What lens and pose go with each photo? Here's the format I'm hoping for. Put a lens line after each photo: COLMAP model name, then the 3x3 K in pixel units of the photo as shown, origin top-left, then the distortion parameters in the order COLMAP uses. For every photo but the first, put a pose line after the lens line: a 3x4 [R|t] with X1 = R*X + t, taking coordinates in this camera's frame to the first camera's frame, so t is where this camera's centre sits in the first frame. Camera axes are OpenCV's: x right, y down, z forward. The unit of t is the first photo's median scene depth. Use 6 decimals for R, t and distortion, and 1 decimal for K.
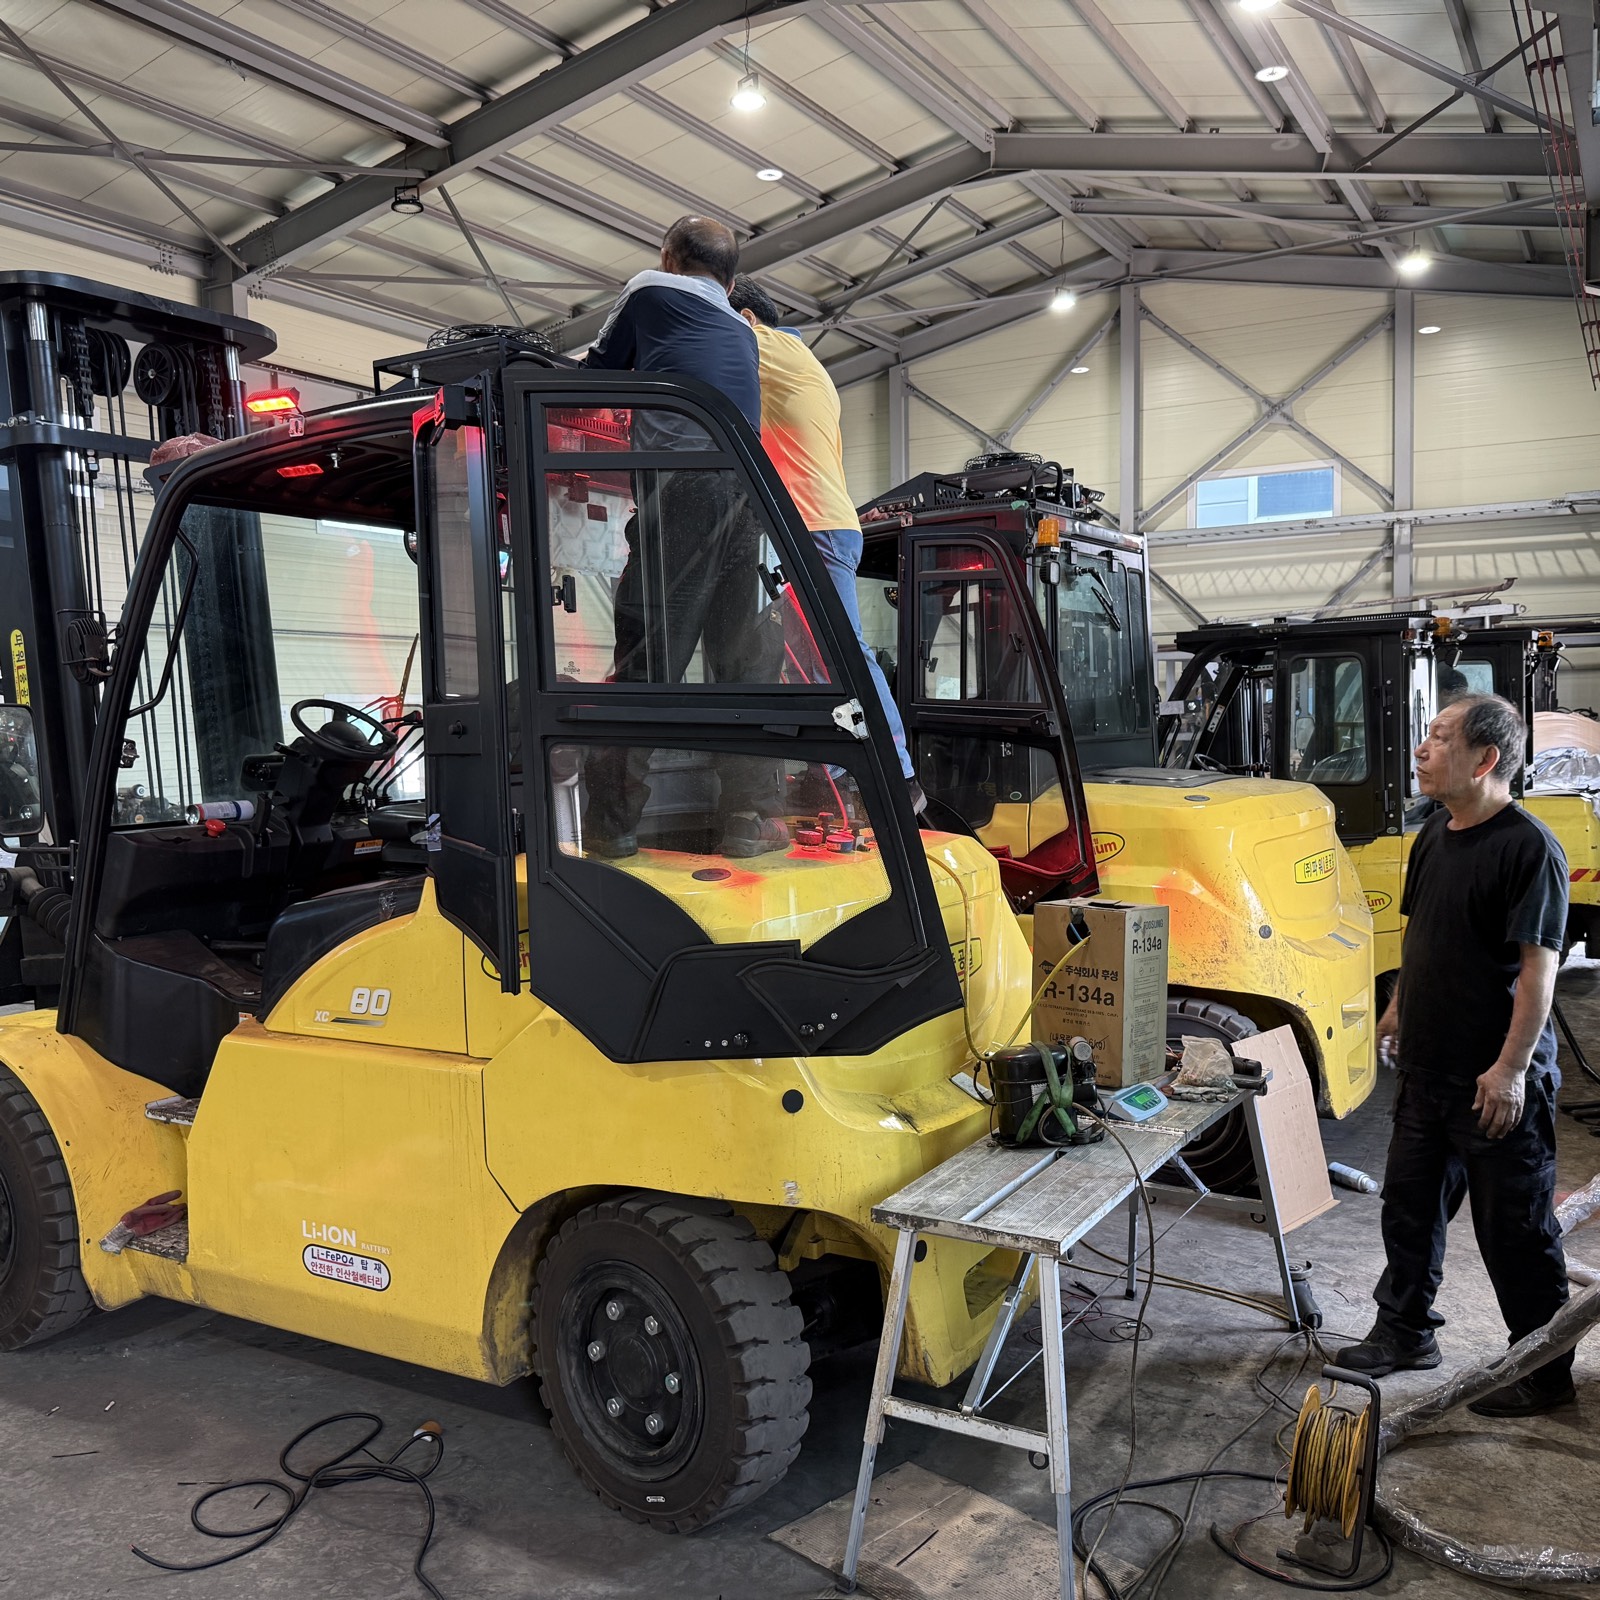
lens RADIAL K [[1388.0, 0, 837.6], [0, 1388.0, 747.9], [0, 0, 1]] dist [0.041459, -0.066583]
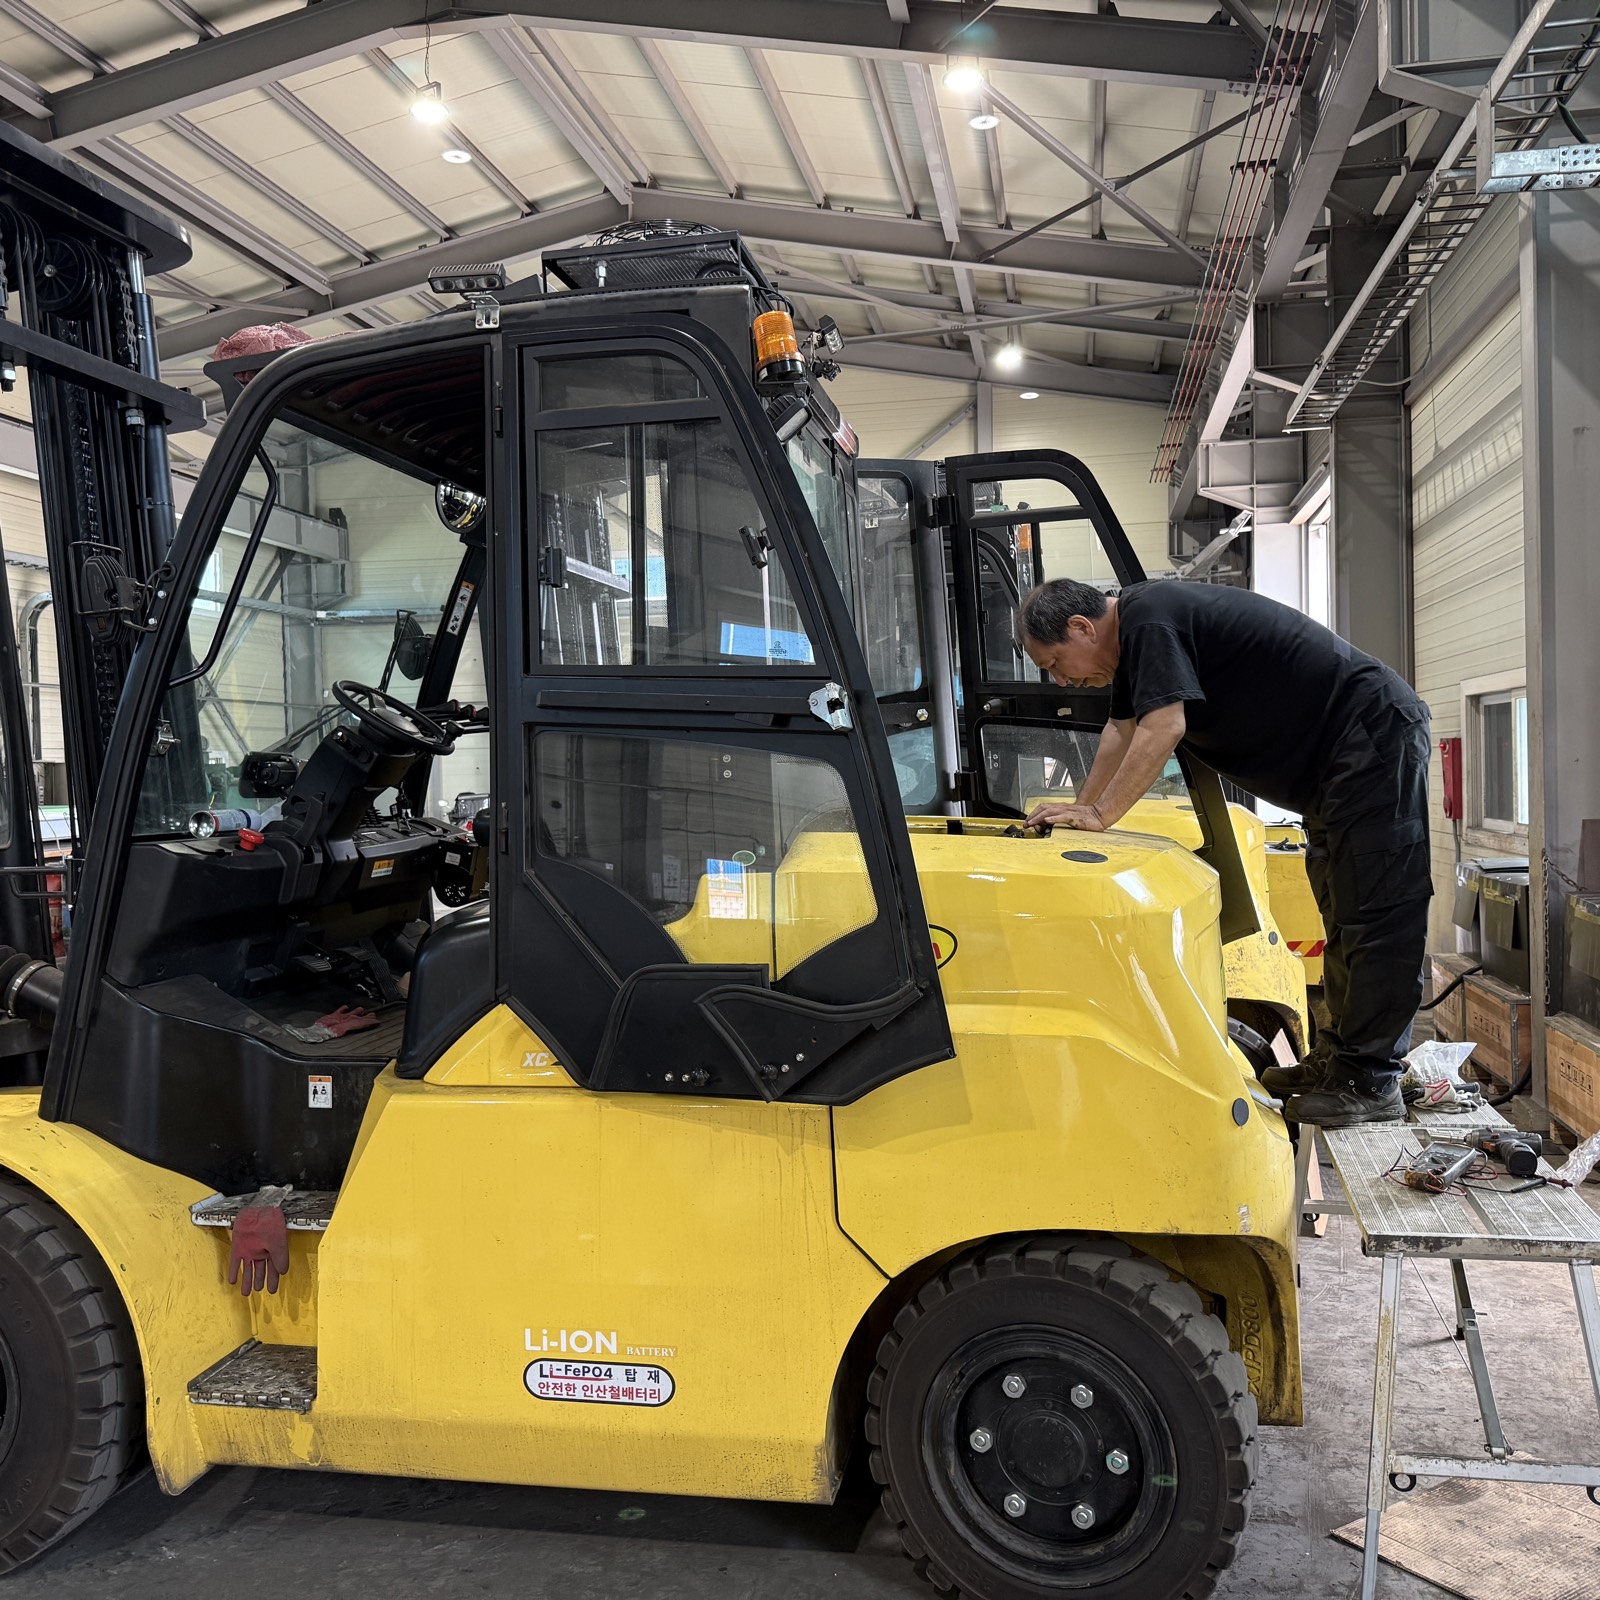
lens RADIAL K [[1384.9, 0, 637.7], [0, 1384.9, 774.5], [0, 0, 1]] dist [0.034750, -0.060466]
pose [[0.953471, 0.003955, 0.301460, -0.479952], [0.010424, 0.998884, -0.046074, 0.059981], [-0.301306, 0.047073, 0.952365, 0.205667]]
